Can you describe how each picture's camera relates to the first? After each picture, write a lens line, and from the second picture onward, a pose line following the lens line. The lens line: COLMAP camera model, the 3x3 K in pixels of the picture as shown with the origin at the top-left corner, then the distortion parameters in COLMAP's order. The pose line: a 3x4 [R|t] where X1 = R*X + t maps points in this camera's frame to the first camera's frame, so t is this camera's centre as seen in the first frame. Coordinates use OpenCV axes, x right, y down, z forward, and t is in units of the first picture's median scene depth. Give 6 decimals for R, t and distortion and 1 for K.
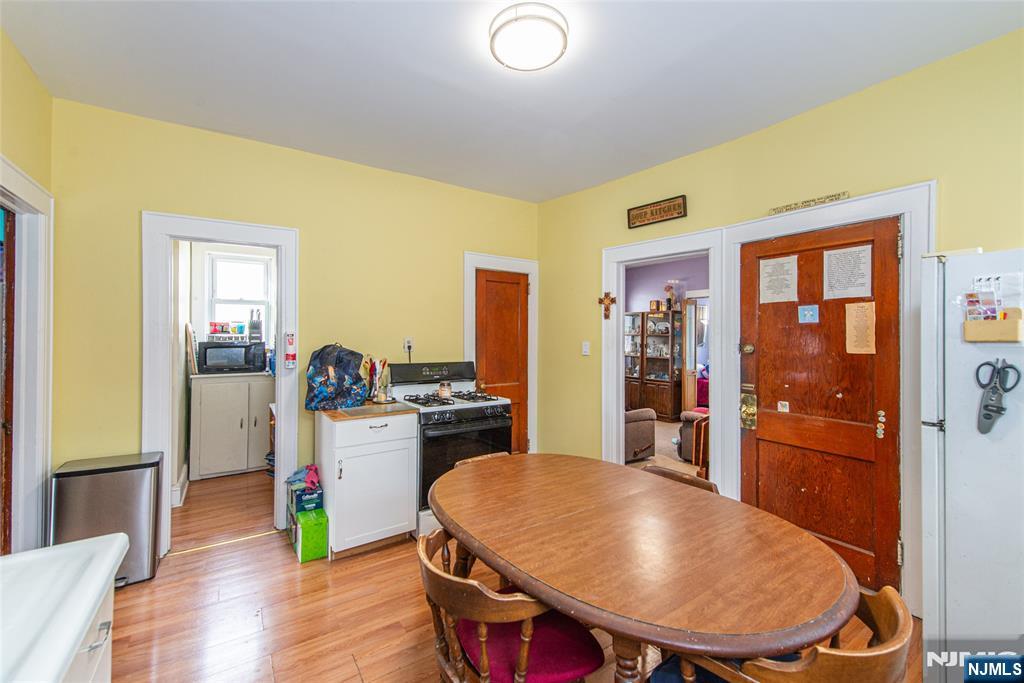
lens RADIAL K [[416.1, 0, 498.0], [0, 416.1, 338.9], [0, 0, 1]] dist [0.012753, -0.000336]
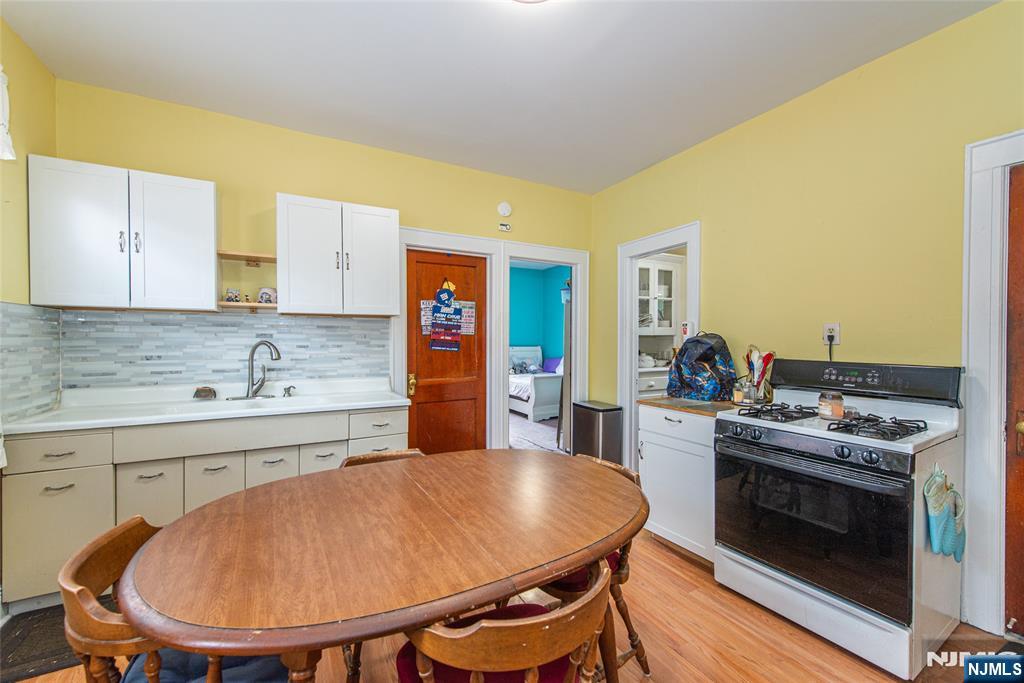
lens RADIAL K [[416.1, 0, 532.9], [0, 416.1, 341.1], [0, 0, 1]] dist [0.012753, -0.000336]
pose [[-0.036223, 0.004710, -0.999333, 0.425907], [-0.004134, 0.999980, 0.004863, 0.020750], [0.999335, 0.004307, -0.036203, 0.473909]]
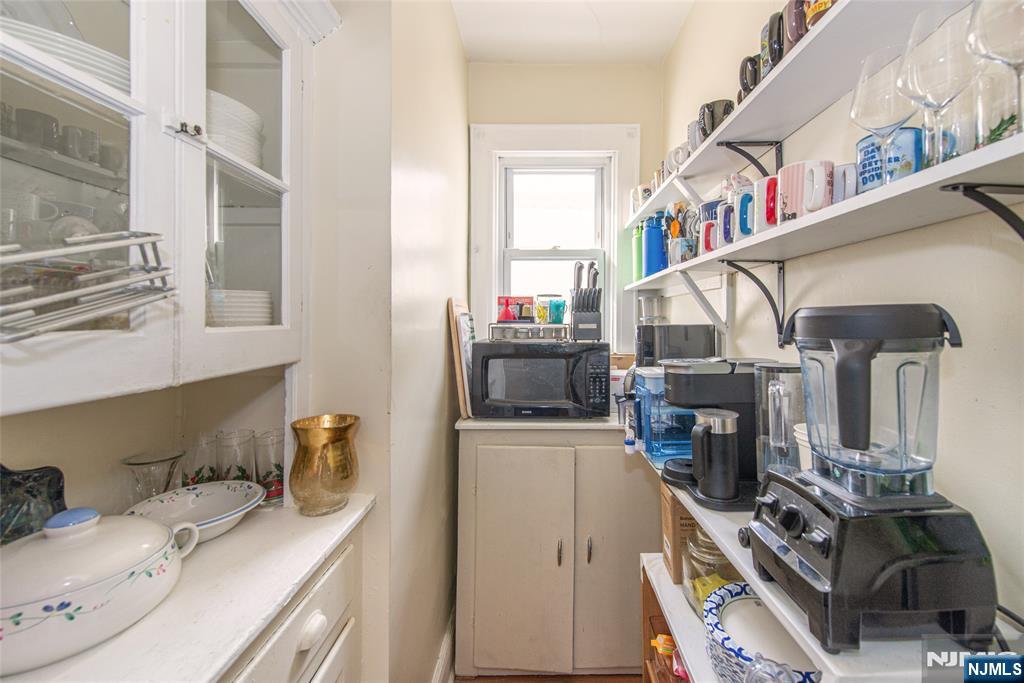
lens RADIAL K [[416.1, 0, 539.4], [0, 416.1, 320.5], [0, 0, 1]] dist [0.012753, -0.000336]
pose [[0.838830, -0.004179, -0.544377, -0.428864], [-0.000114, 0.999969, -0.007853, -0.011756], [0.544394, 0.006649, 0.838804, 0.681912]]
